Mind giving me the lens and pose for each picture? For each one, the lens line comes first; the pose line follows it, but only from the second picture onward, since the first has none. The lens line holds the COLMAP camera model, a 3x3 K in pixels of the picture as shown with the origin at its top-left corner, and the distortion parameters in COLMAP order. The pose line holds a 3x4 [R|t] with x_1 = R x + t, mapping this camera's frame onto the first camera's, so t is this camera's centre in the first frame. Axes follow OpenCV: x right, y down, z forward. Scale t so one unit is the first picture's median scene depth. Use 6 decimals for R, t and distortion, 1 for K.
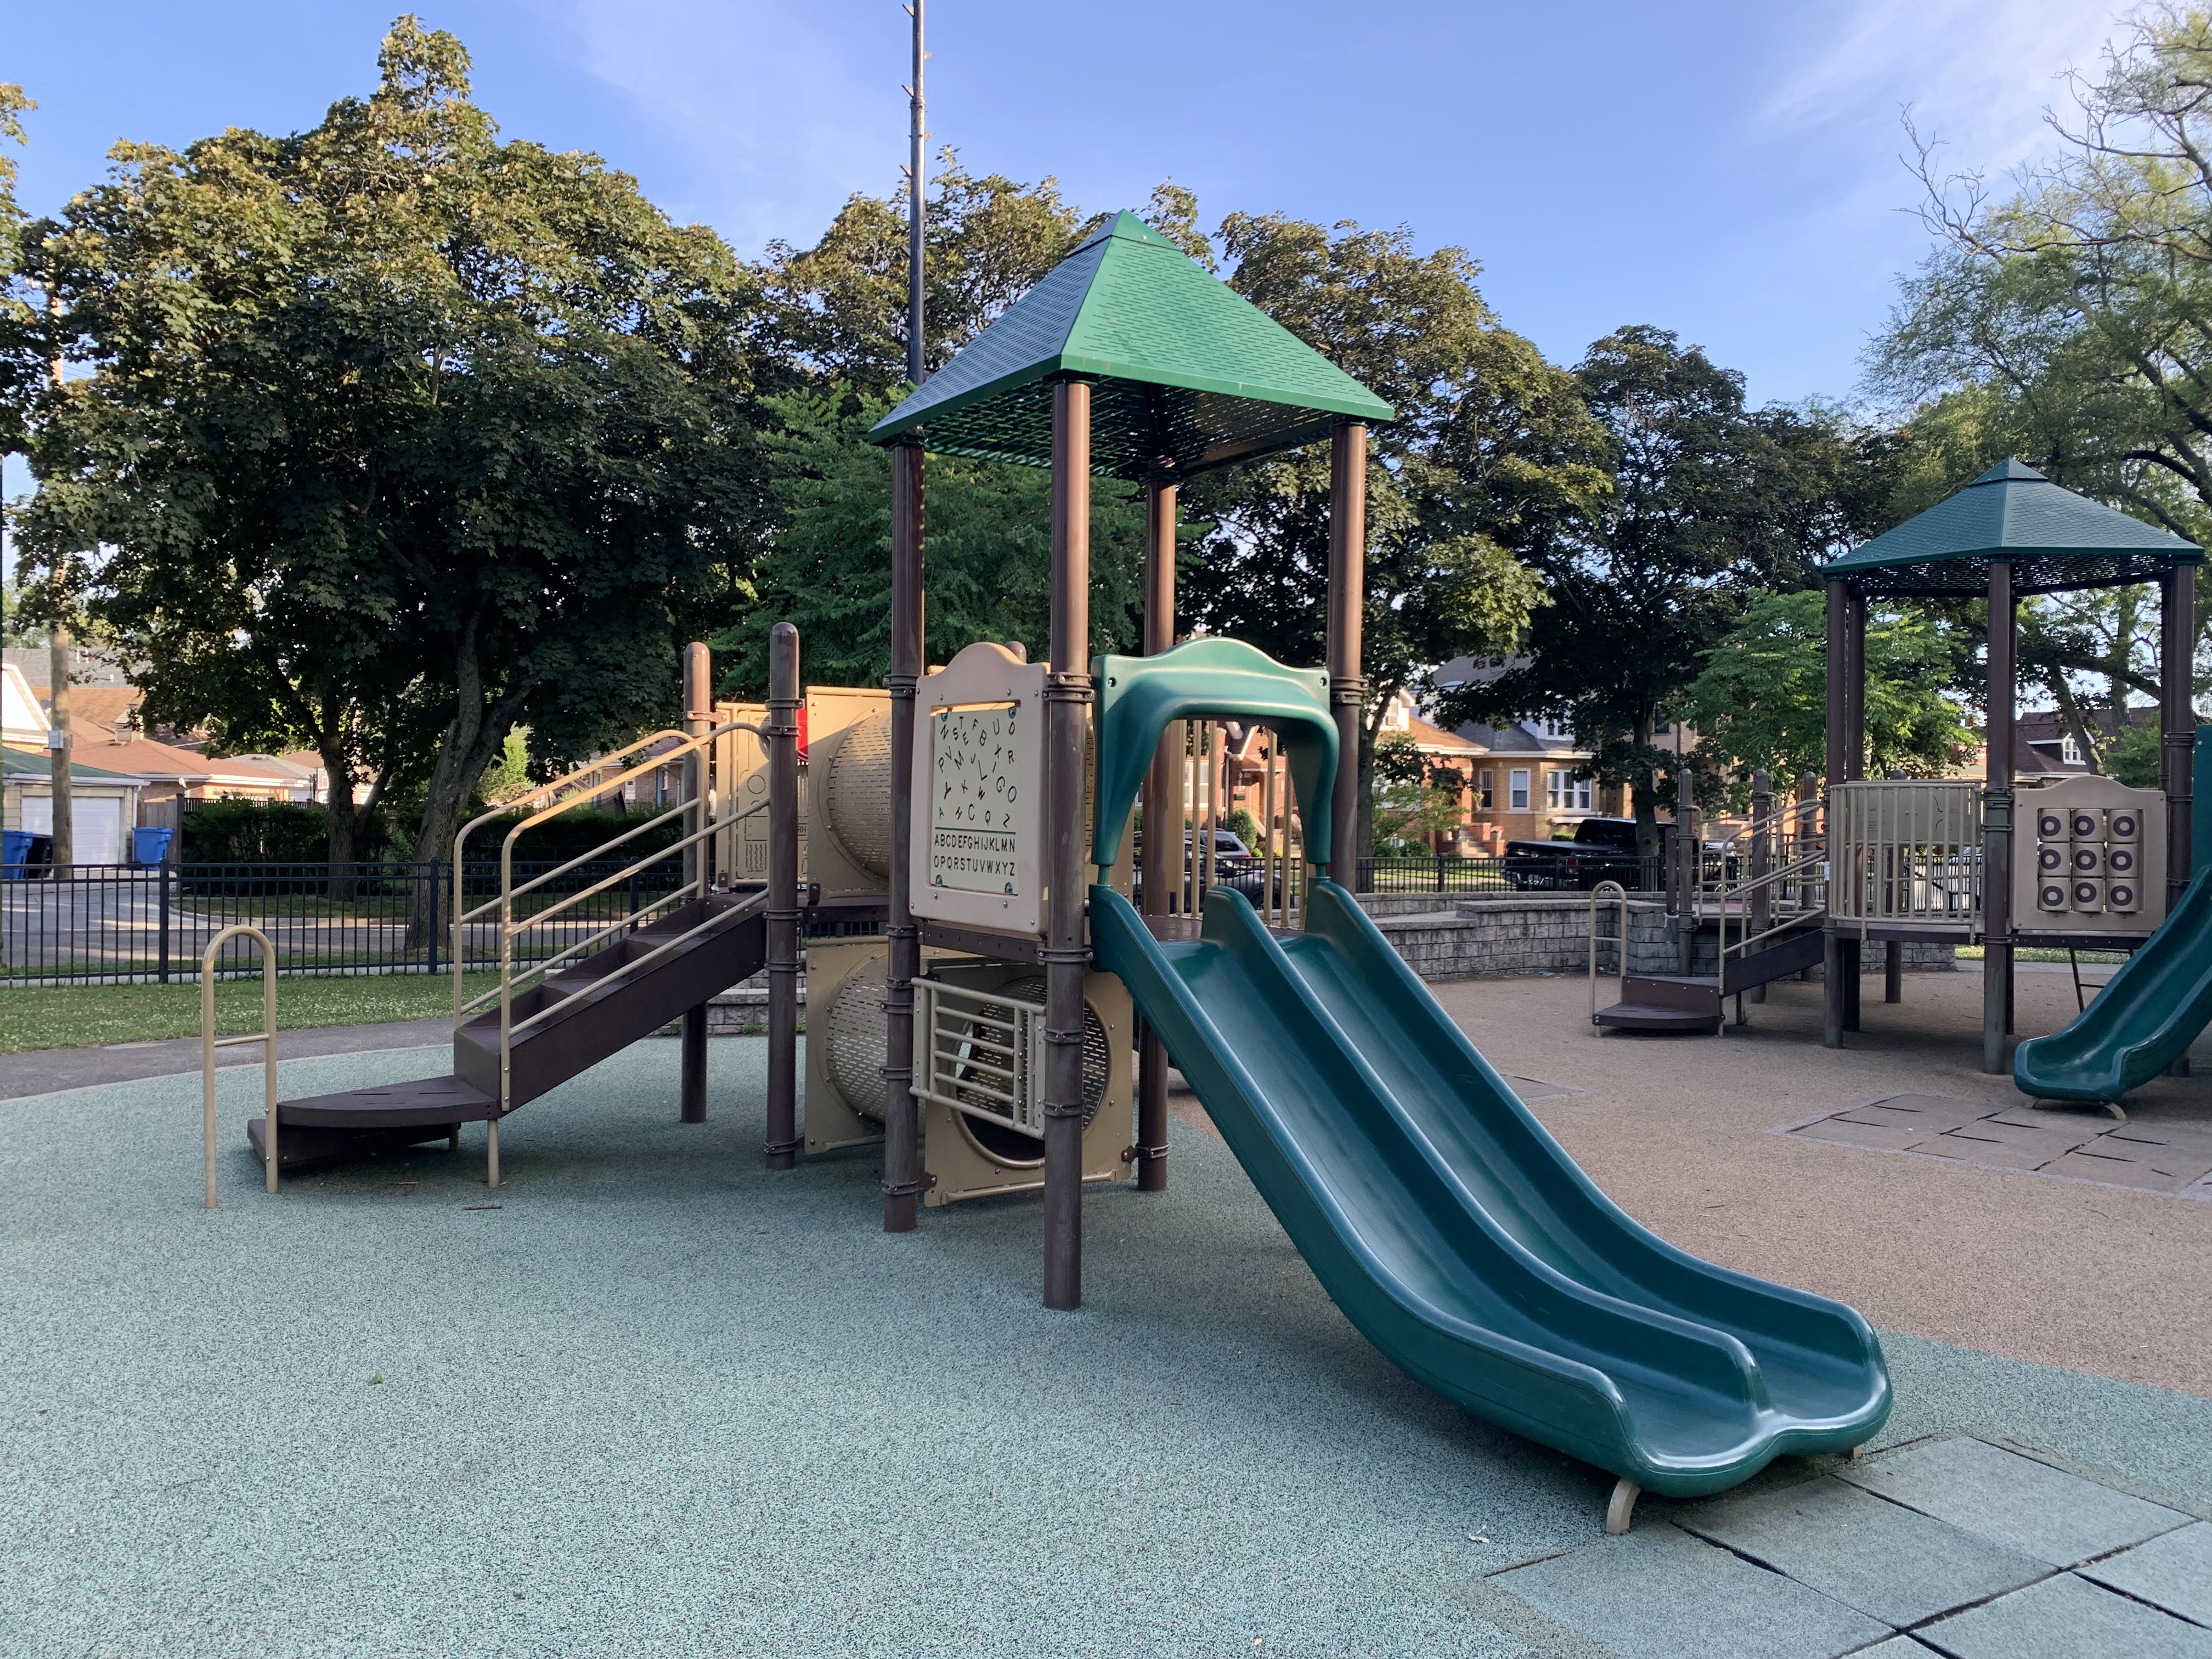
lens RADIAL K [[1679.3, 0, 1106.0], [0, 1679.3, 829.5], [0, 0, 1]] dist [0.008621, -0.000244]
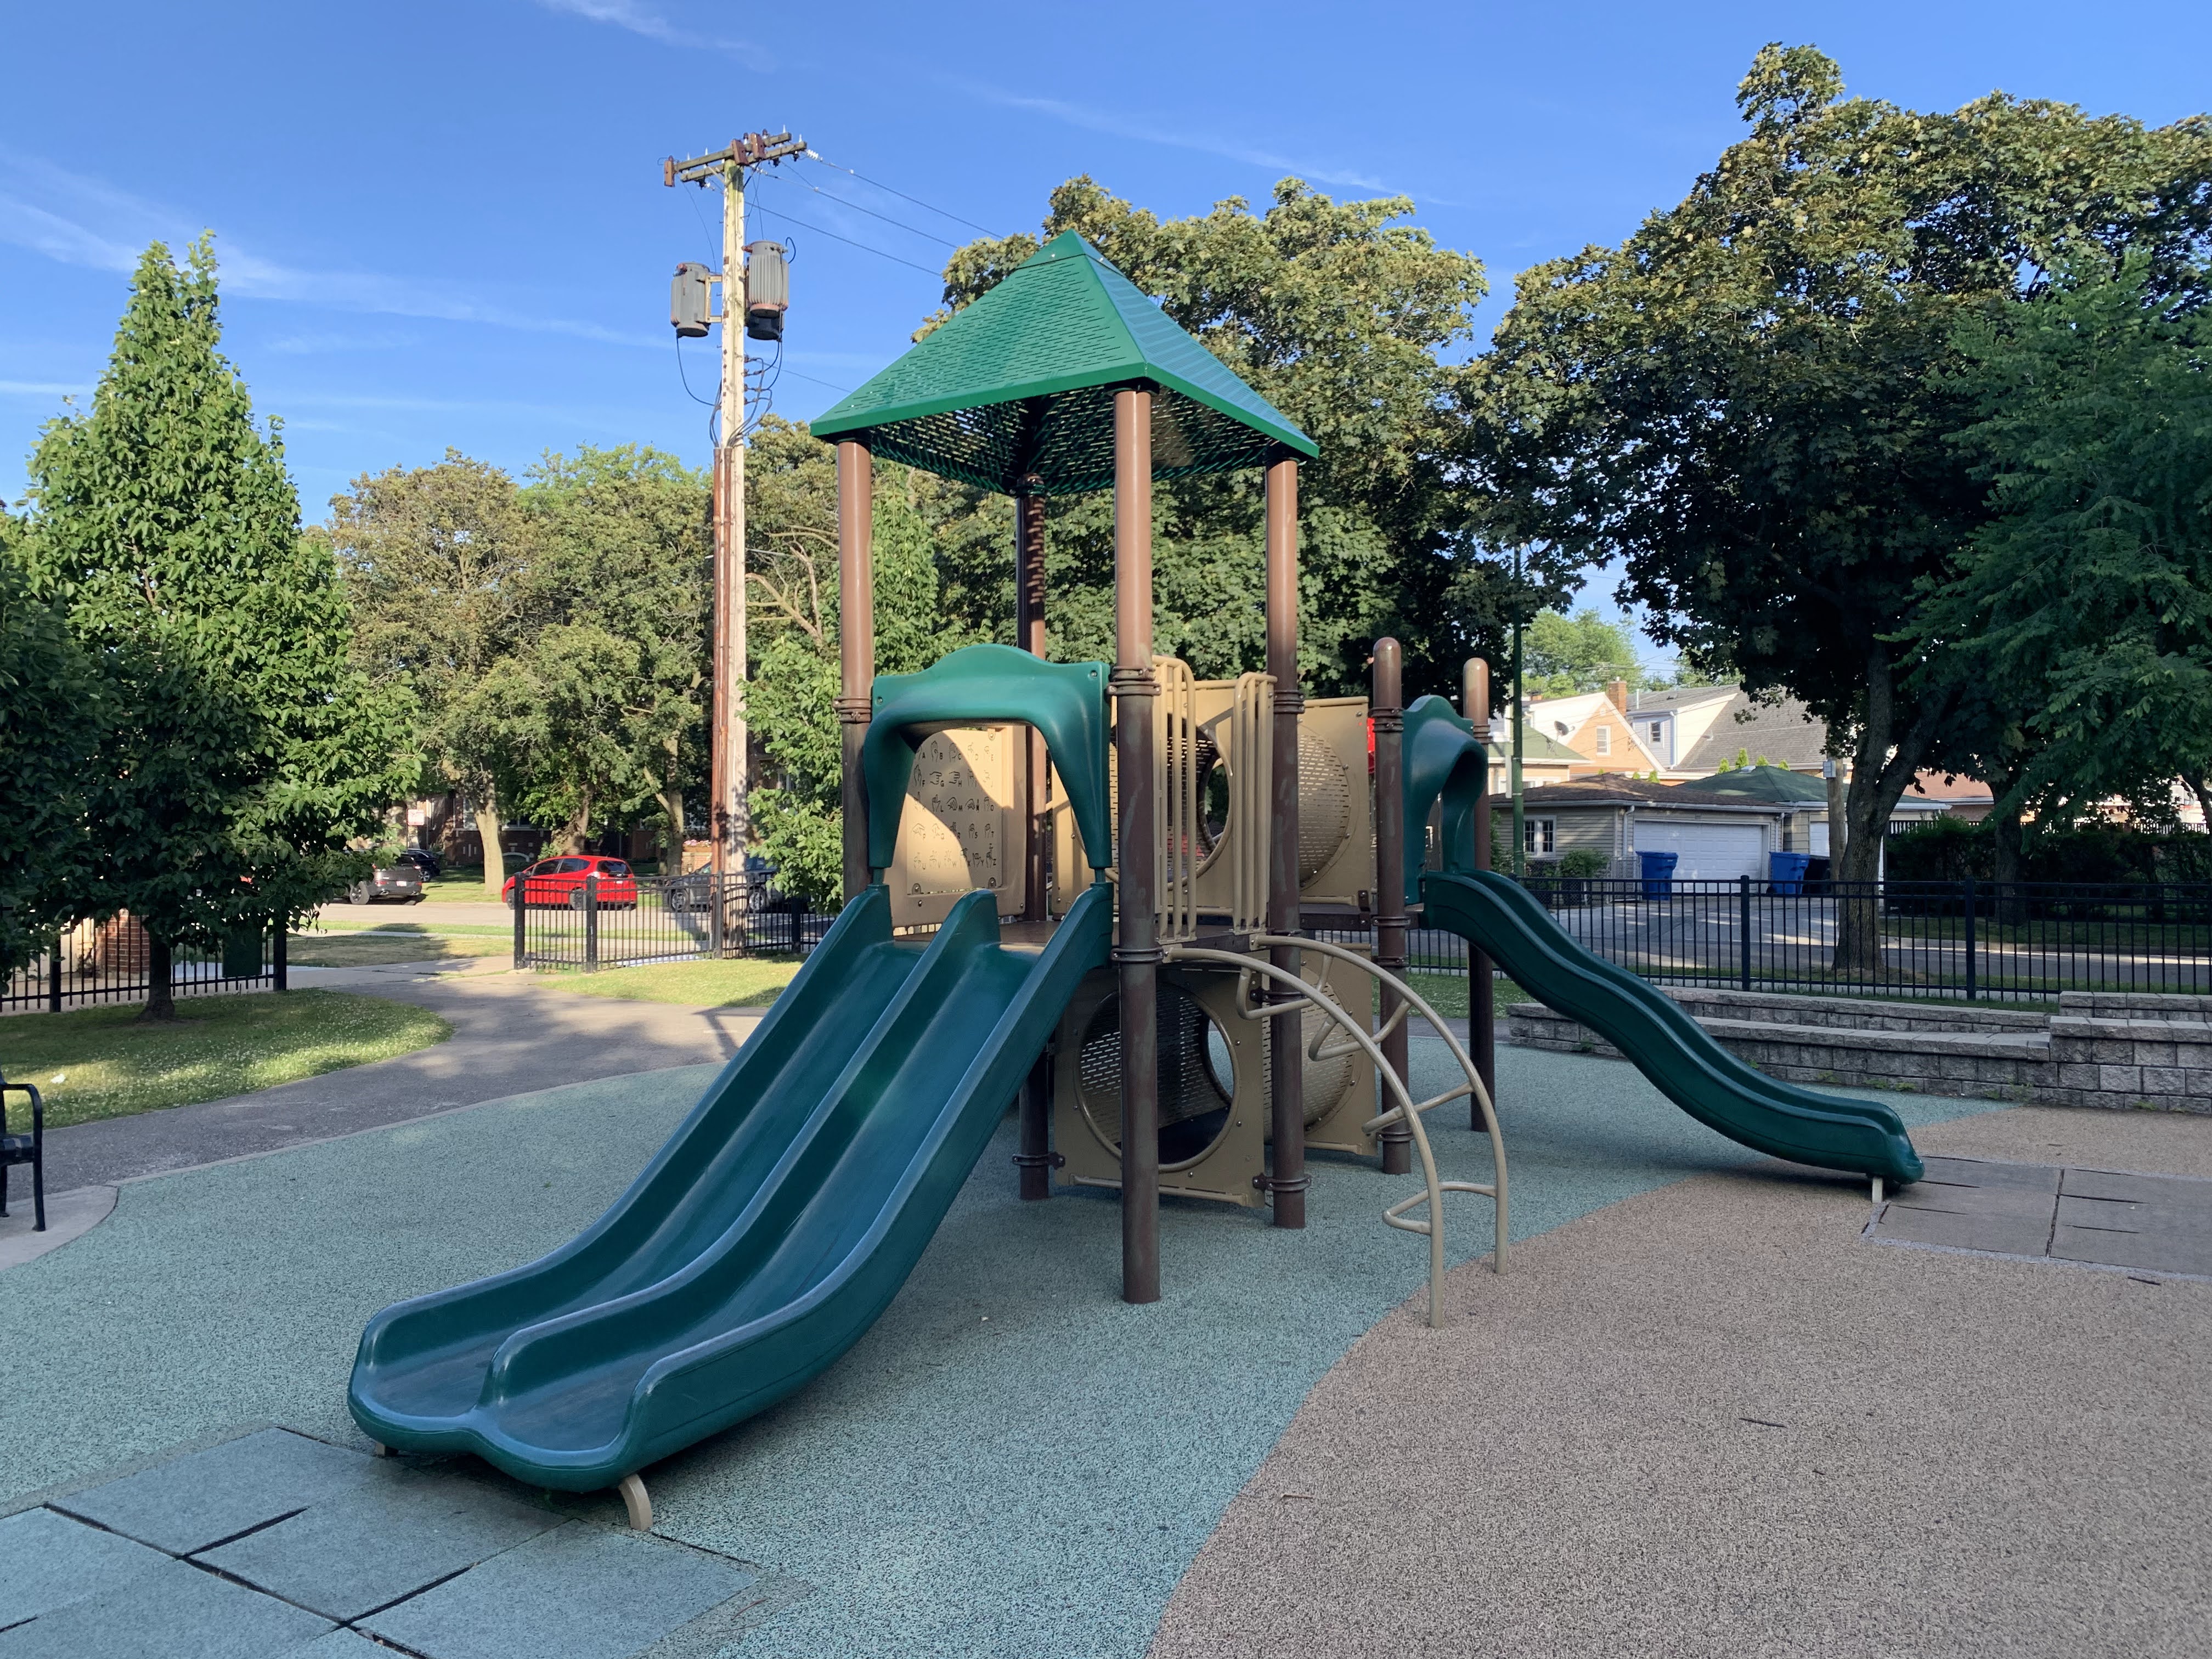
lens RADIAL K [[1662.3, 0, 1056.2], [0, 1662.3, 830.8], [0, 0, 1]] dist [0.008092, -0.004486]
pose [[0.448052, -0.015313, -0.893876, 0.280971], [0.003023, 0.999874, -0.015614, 0.003693], [0.894002, 0.004294, 0.448041, 0.168280]]
